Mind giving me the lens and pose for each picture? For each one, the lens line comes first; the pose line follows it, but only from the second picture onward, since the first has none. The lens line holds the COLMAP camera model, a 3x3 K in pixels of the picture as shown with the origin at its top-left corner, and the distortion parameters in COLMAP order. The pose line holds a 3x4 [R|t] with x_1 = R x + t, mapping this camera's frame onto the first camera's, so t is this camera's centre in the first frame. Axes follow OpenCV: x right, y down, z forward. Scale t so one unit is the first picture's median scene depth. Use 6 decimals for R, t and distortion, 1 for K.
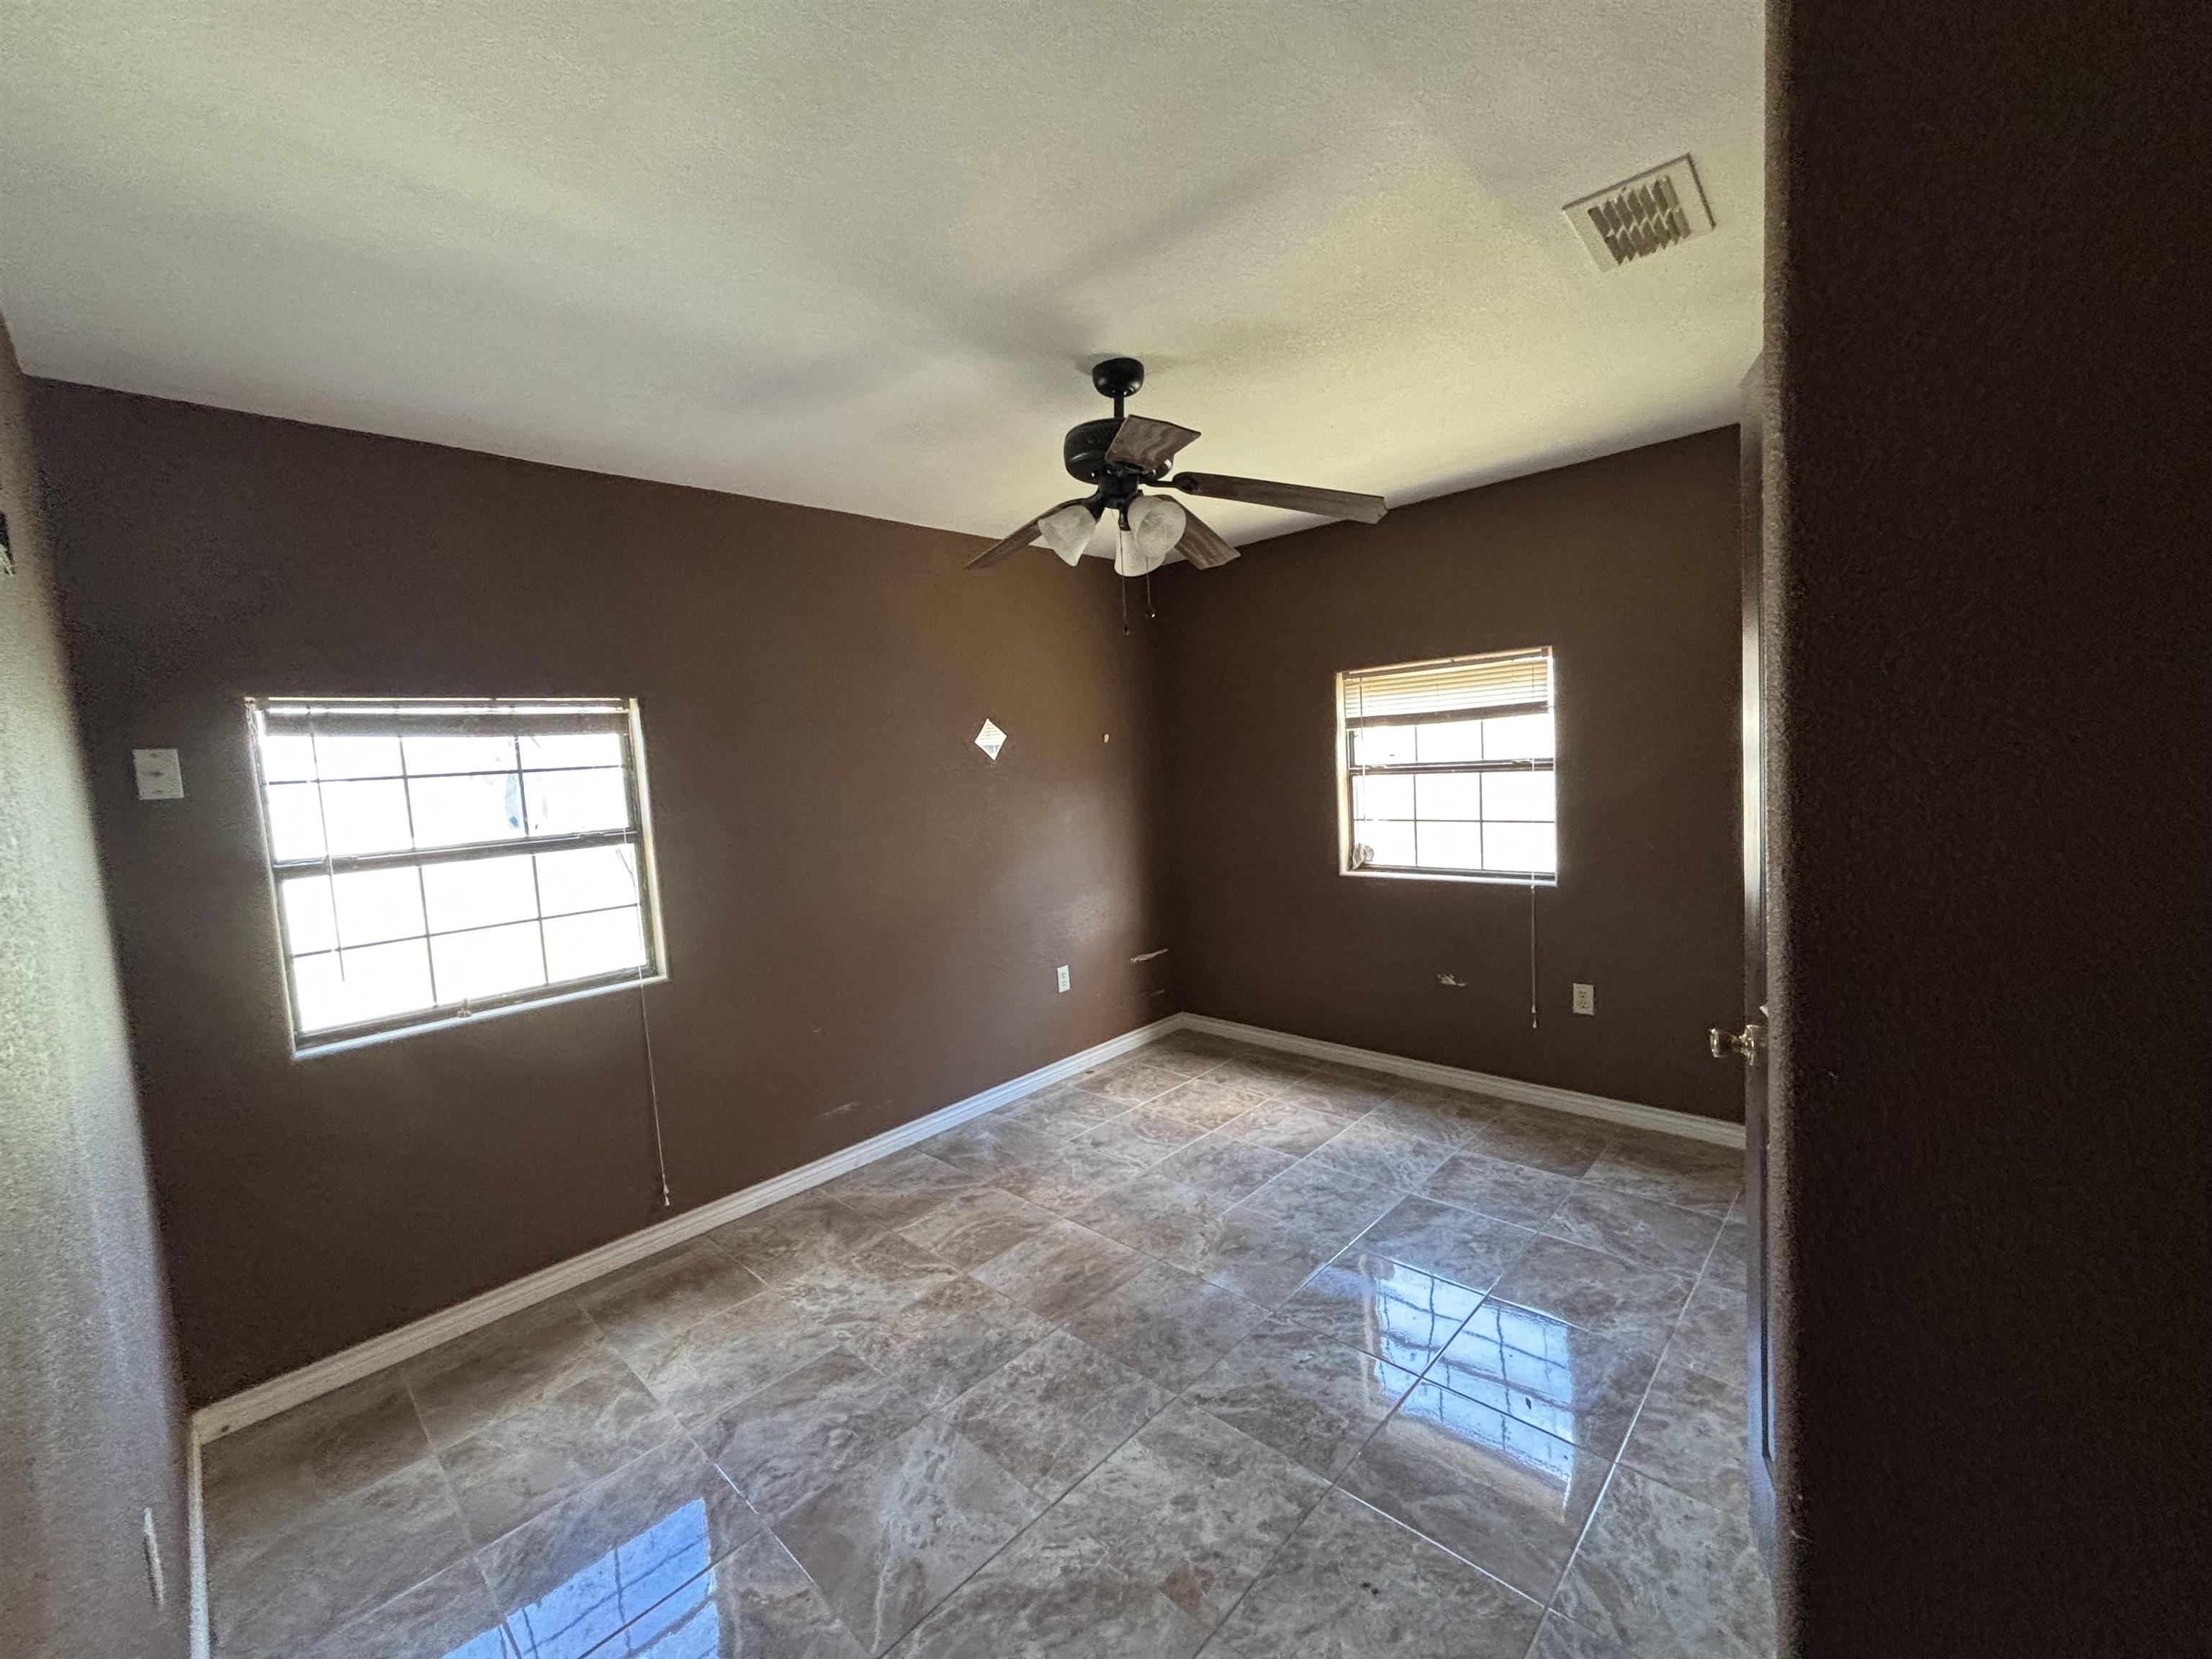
lens RADIAL K [[897.1, 0, 1108.1], [0, 897.1, 828.5], [0, 0, 1]] dist [0.007940, -0.000643]
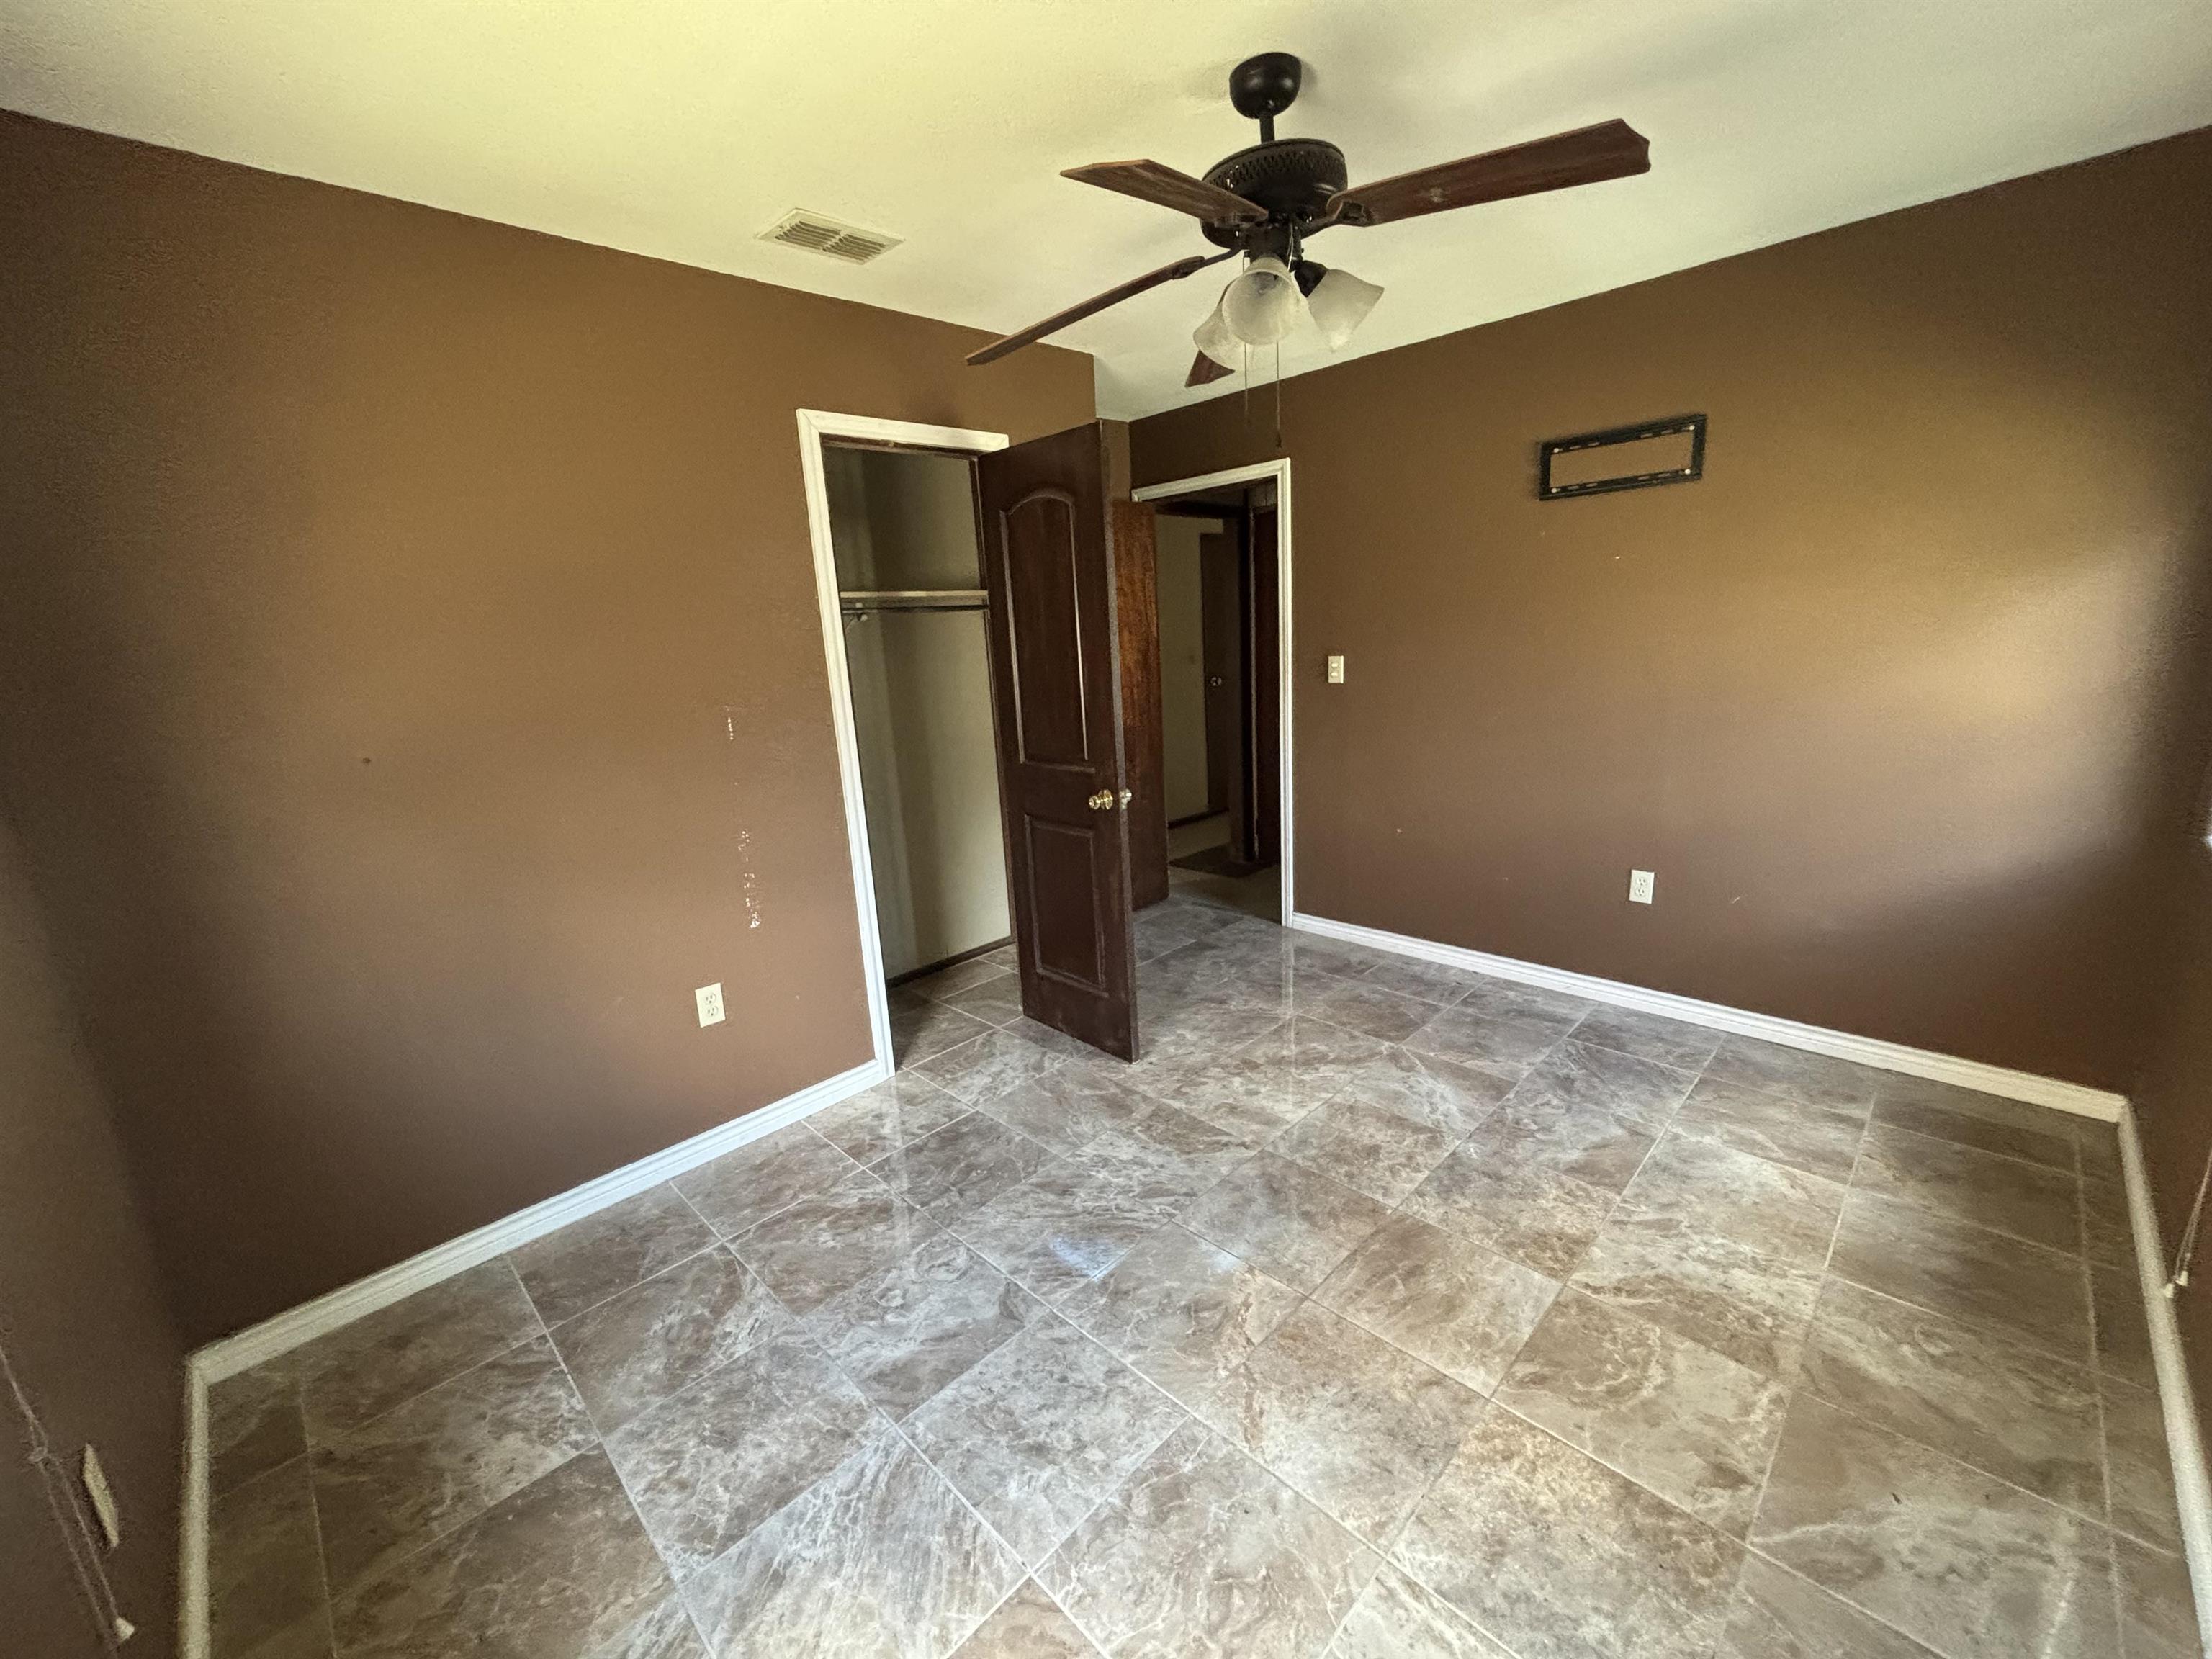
lens RADIAL K [[897.1, 0, 1106.6], [0, 897.1, 832.0], [0, 0, 1]] dist [0.007940, -0.000643]
pose [[-0.993247, 0.104754, 0.049863, 0.147981], [0.115028, 0.945169, 0.305654, -0.139894], [-0.015111, 0.309325, -0.950836, 1.640346]]
